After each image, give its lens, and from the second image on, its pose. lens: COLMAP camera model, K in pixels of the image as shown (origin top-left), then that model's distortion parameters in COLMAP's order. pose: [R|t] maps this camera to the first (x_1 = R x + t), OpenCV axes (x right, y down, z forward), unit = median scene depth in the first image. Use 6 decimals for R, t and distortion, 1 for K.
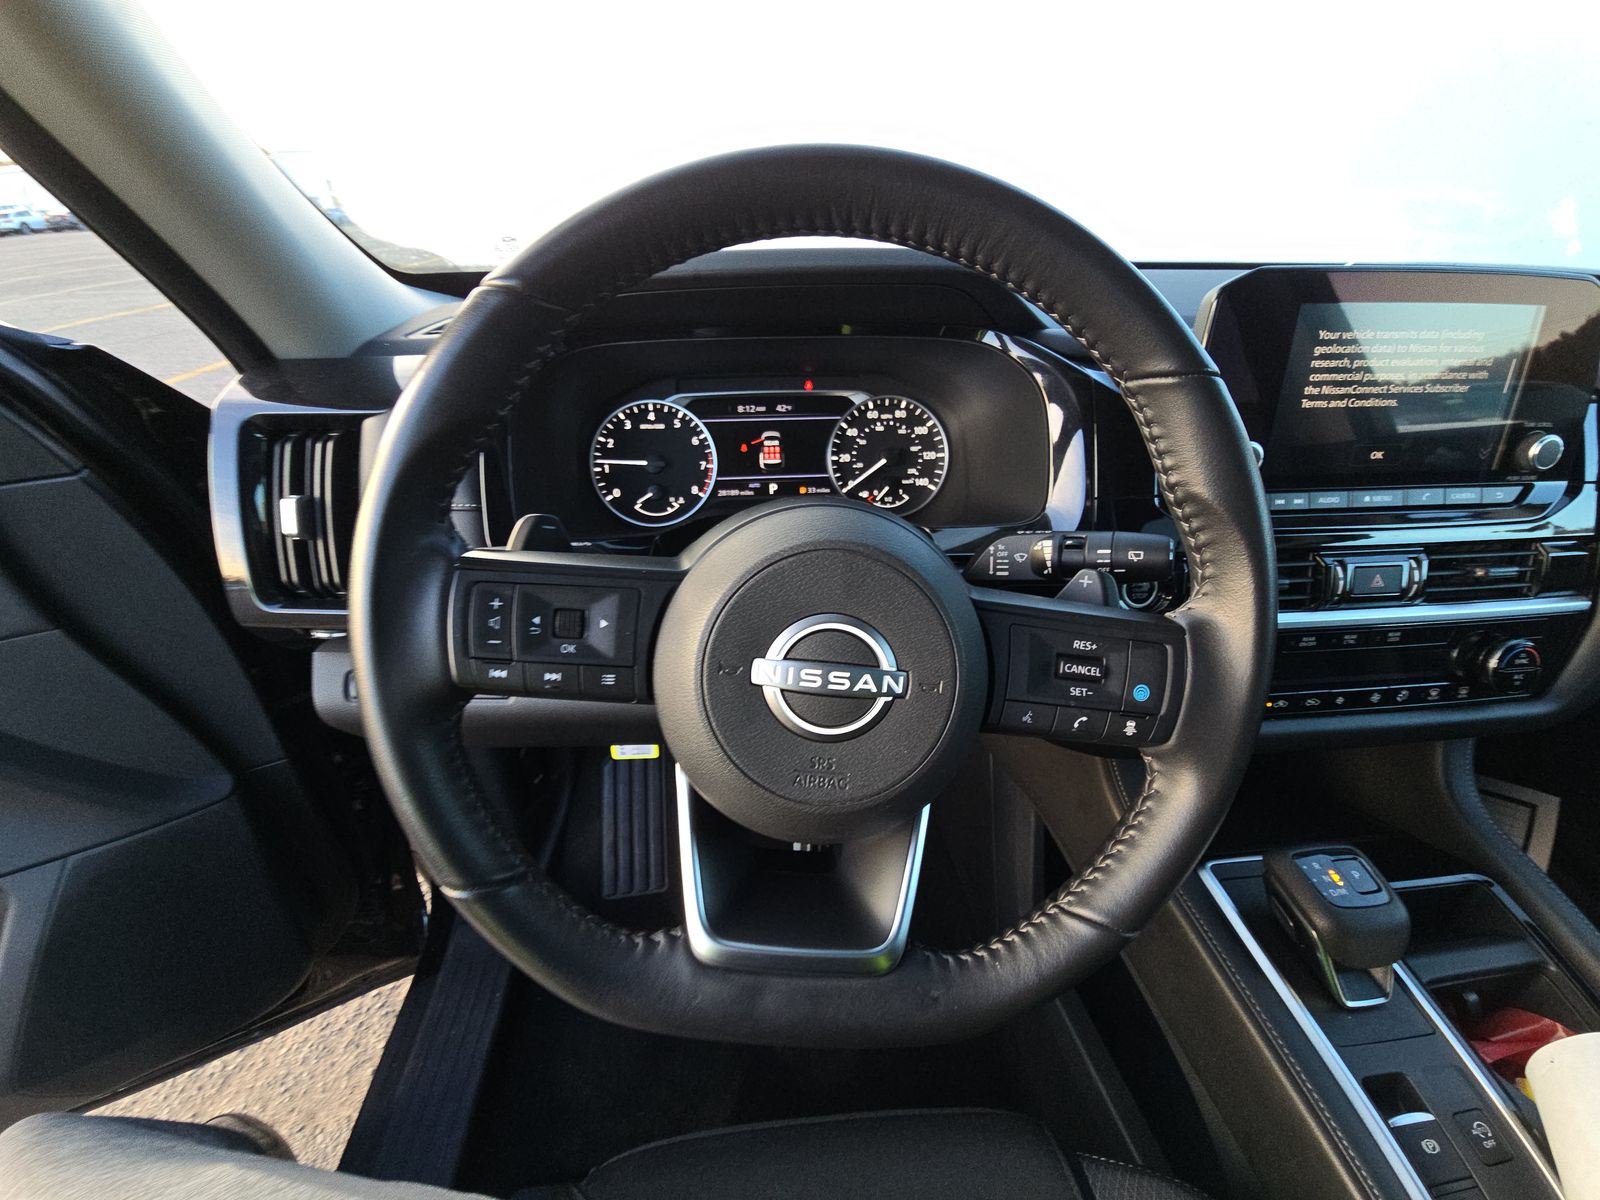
lens RADIAL K [[645.6, 0, 782.9], [0, 645.6, 607.0], [0, 0, 1]] dist [-0.001397, -0.003140]
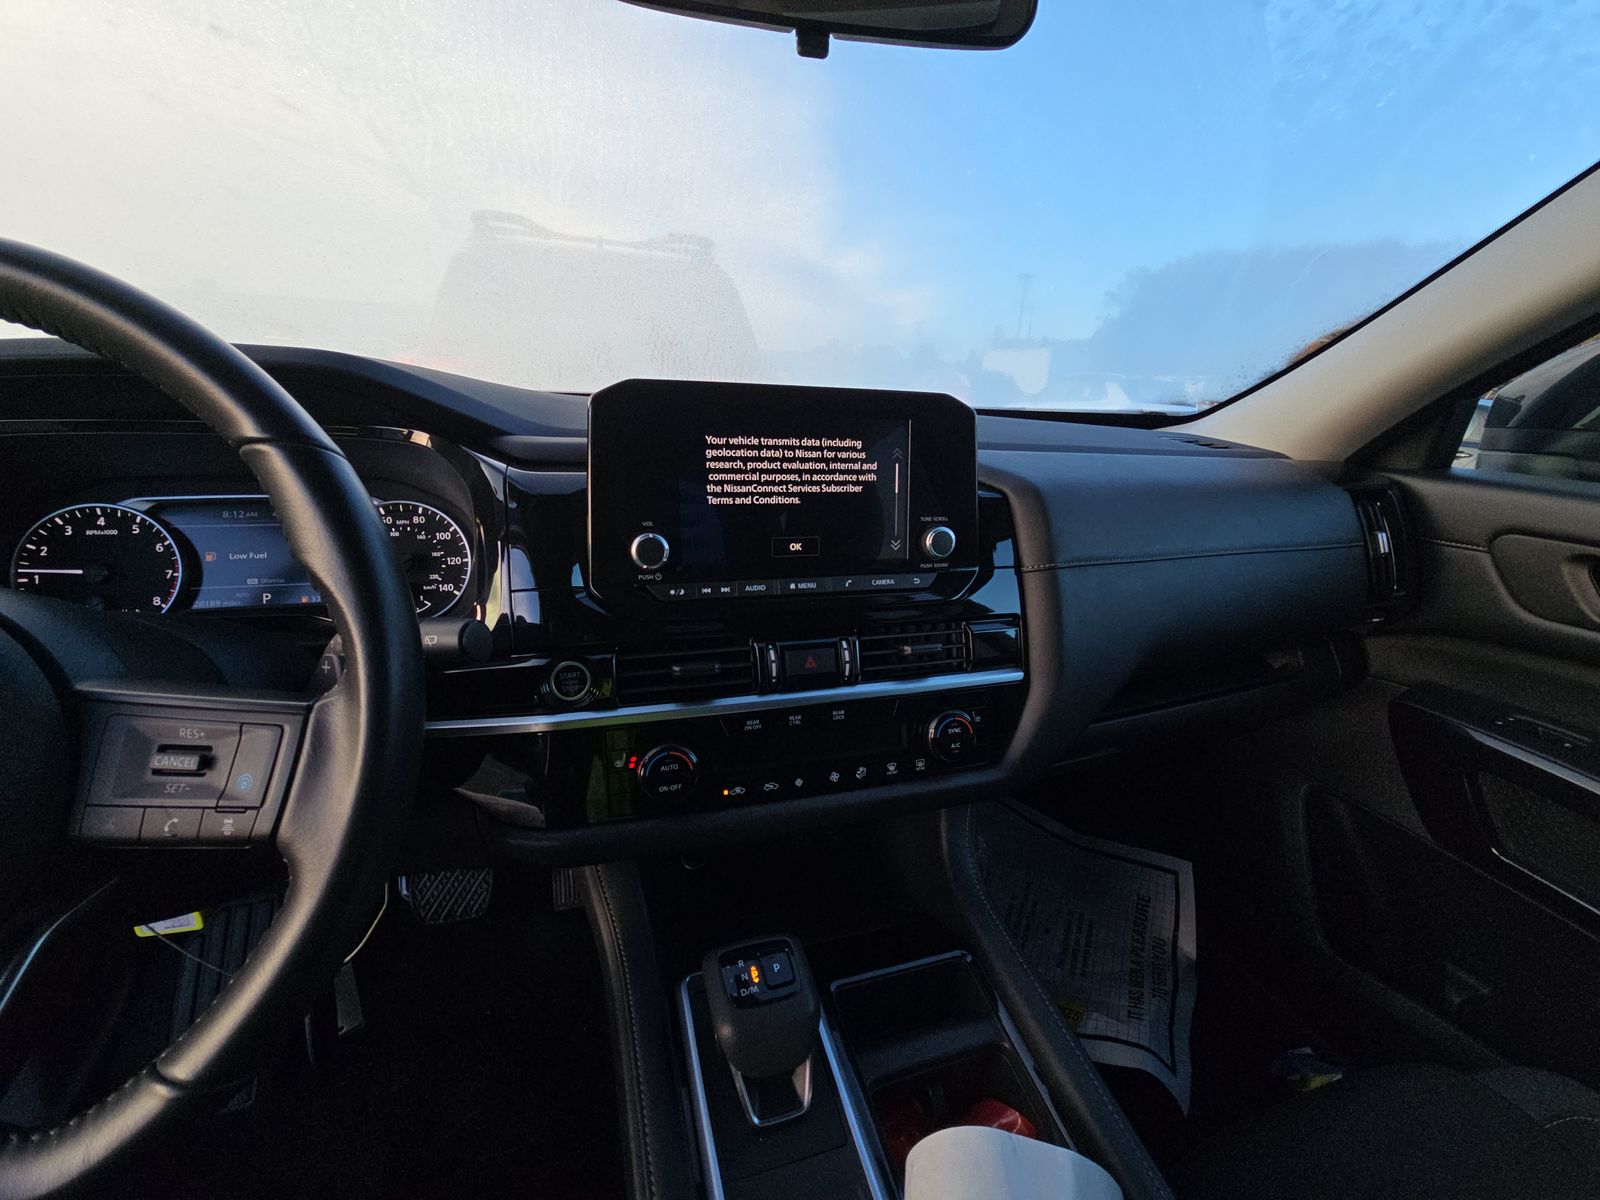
lens RADIAL K [[645.6, 0, 795.4], [0, 645.6, 608.2], [0, 0, 1]] dist [-0.001397, -0.003140]
pose [[0.976882, -0.028036, 0.211934, 0.535461], [0.069427, 0.979234, -0.190476, 0.057572], [-0.202192, 0.200787, 0.958542, -0.021693]]
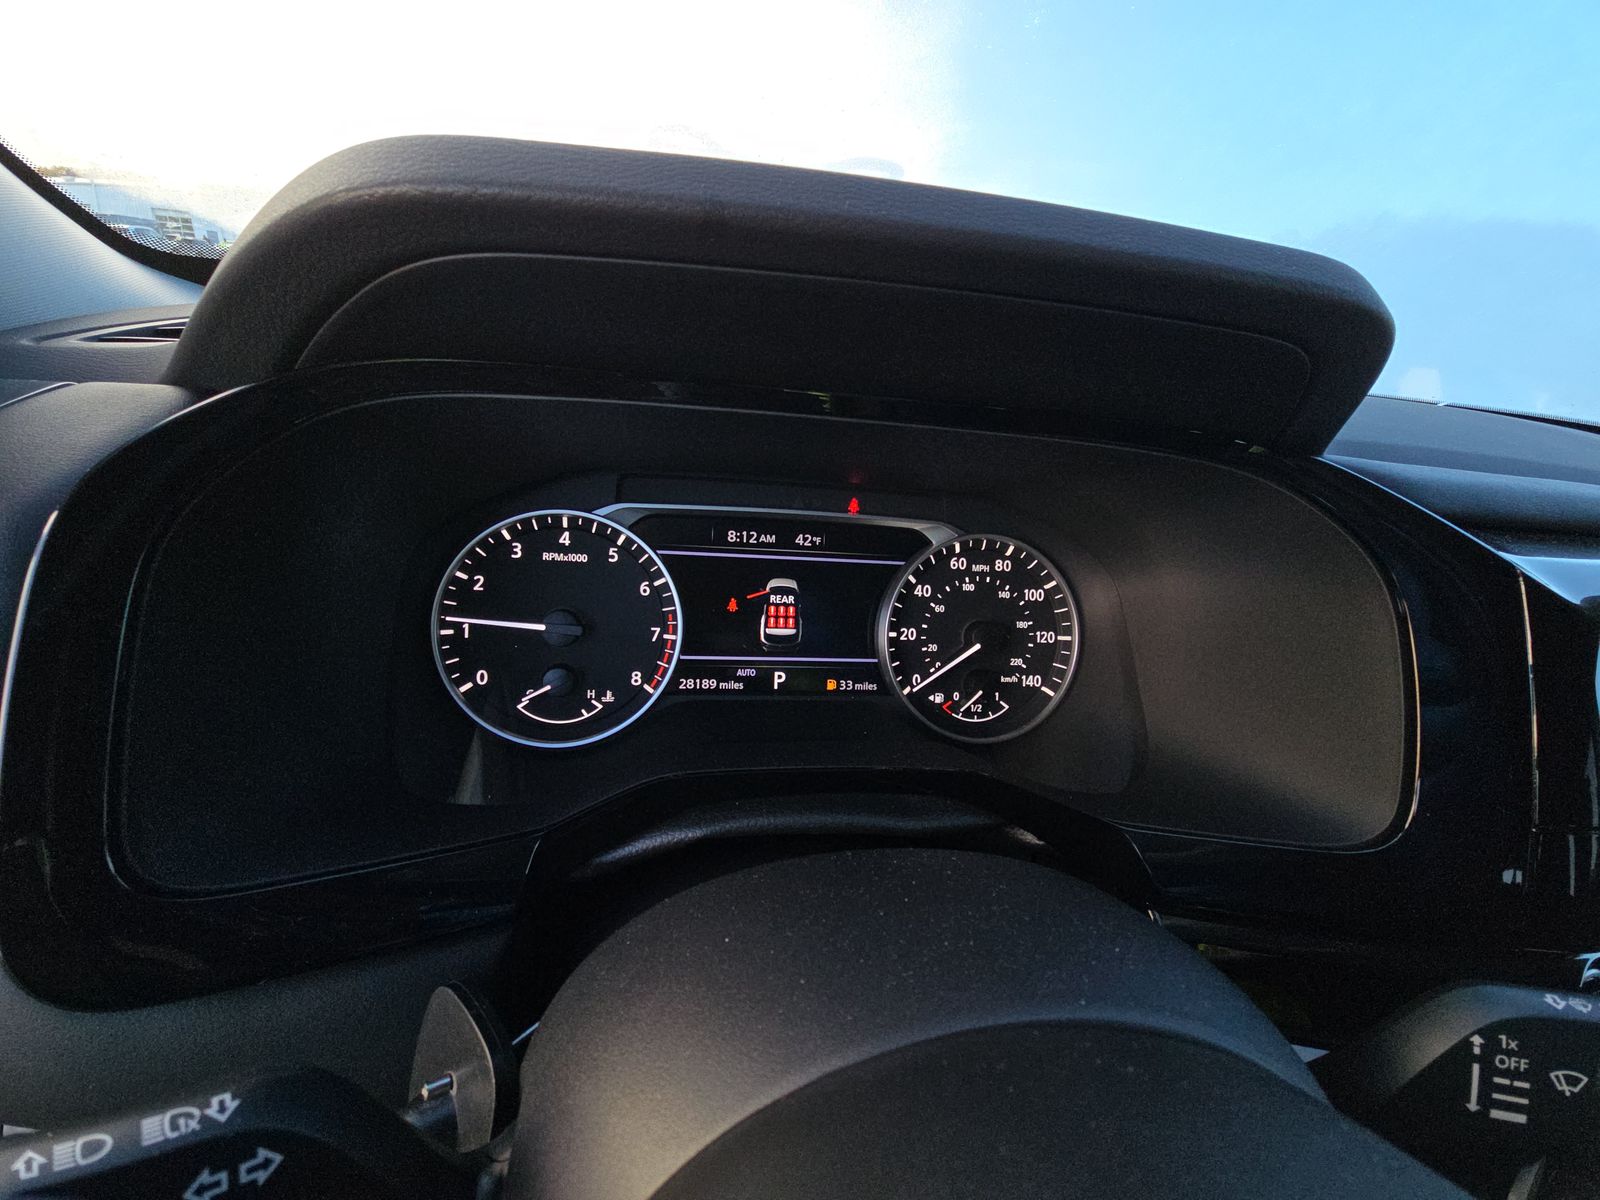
lens RADIAL K [[645.6, 0, 778.6], [0, 645.6, 603.8], [0, 0, 1]] dist [-0.001397, -0.003140]
pose [[0.991214, 0.068362, 0.113231, -0.085273], [-0.054611, 0.991225, -0.120381, -0.185617], [-0.120467, 0.113139, 0.986249, 0.457155]]
